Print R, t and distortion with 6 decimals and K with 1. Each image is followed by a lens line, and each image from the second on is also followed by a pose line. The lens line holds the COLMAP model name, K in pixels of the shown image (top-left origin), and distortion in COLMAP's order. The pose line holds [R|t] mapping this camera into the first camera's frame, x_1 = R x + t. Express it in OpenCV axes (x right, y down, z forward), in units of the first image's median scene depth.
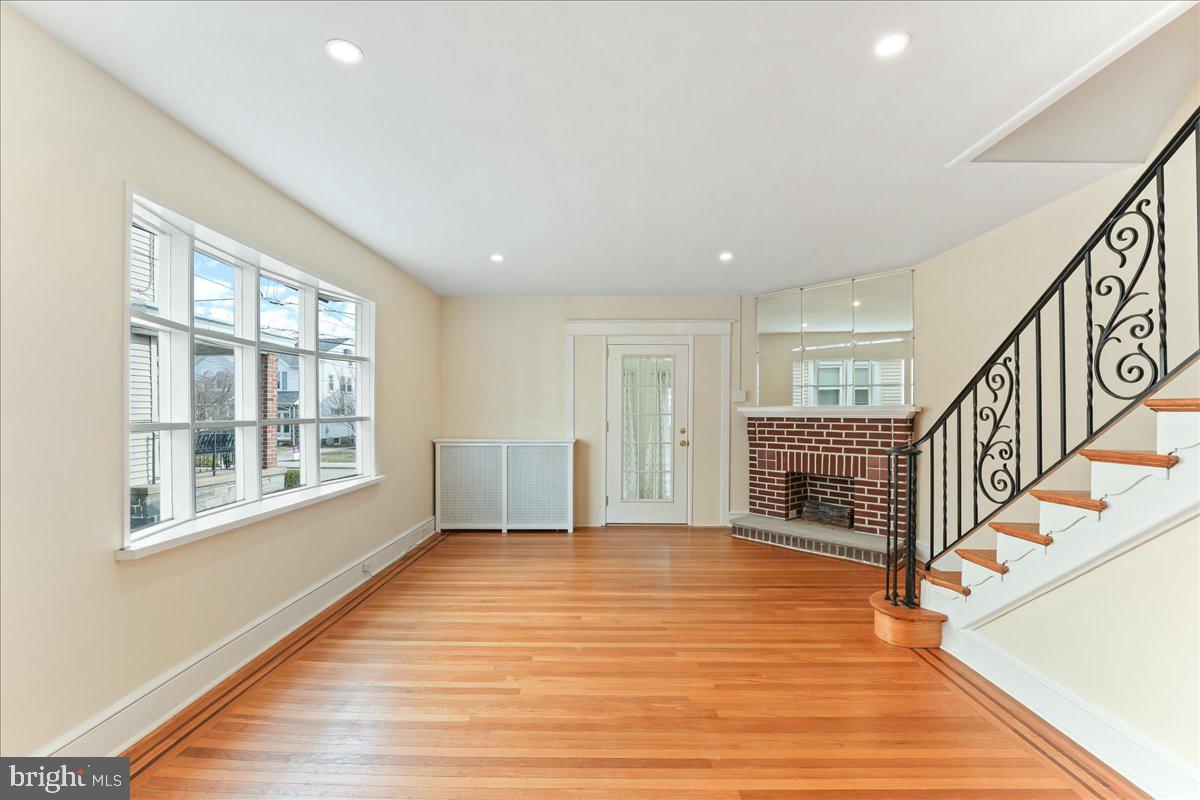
lens RADIAL K [[488.7, 0, 603.9], [0, 488.7, 414.5], [0, 0, 1]] dist [-0.013933, 0.000079]
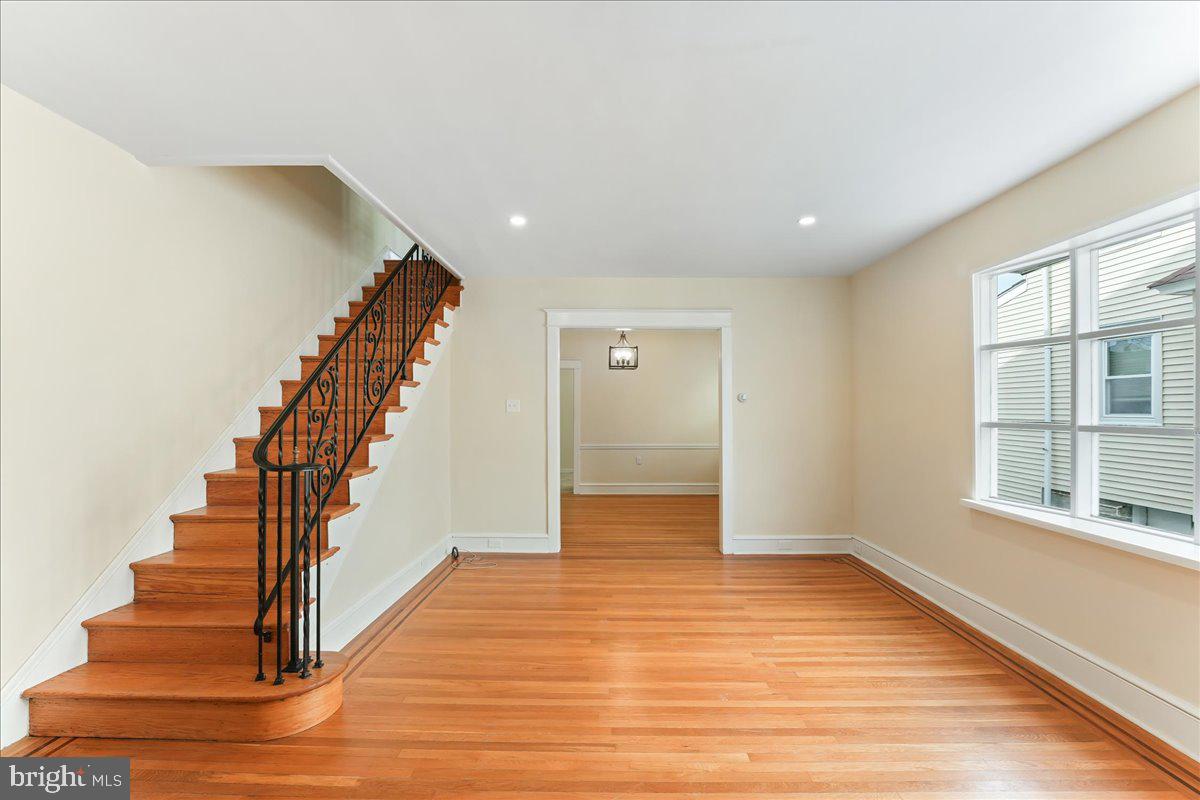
lens RADIAL K [[492.8, 0, 598.5], [0, 492.8, 403.3], [0, 0, 1]] dist [-0.017748, 0.000097]
pose [[-0.999693, -0.002212, 0.024681, 0.112924], [-0.002331, 0.999986, -0.004809, -0.017928], [-0.024670, -0.004865, -0.999684, 1.464122]]
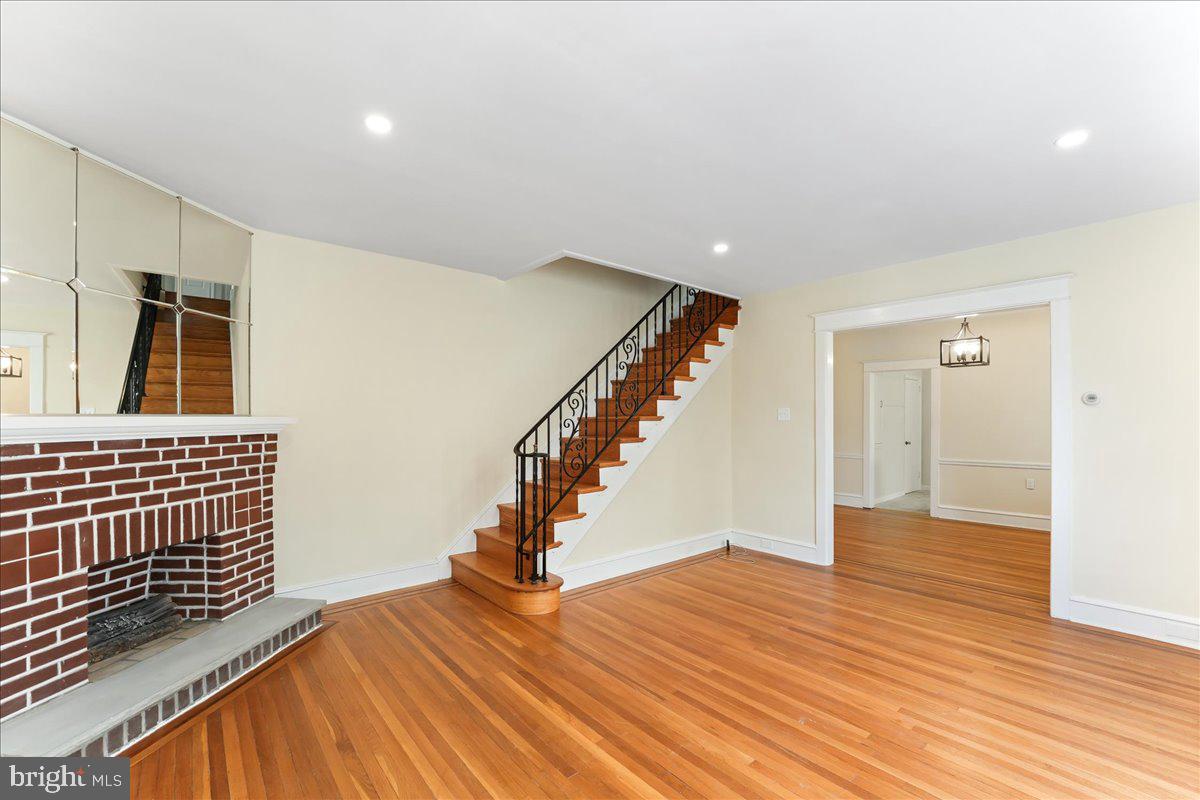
lens RADIAL K [[488.7, 0, 603.9], [0, 488.7, 414.5], [0, 0, 1]] dist [-0.013933, 0.000079]
pose [[-0.644197, 0.010569, 0.764787, -0.360201], [0.011402, 0.999926, -0.004214, -0.015591], [-0.764775, 0.006006, -0.644270, 1.388583]]
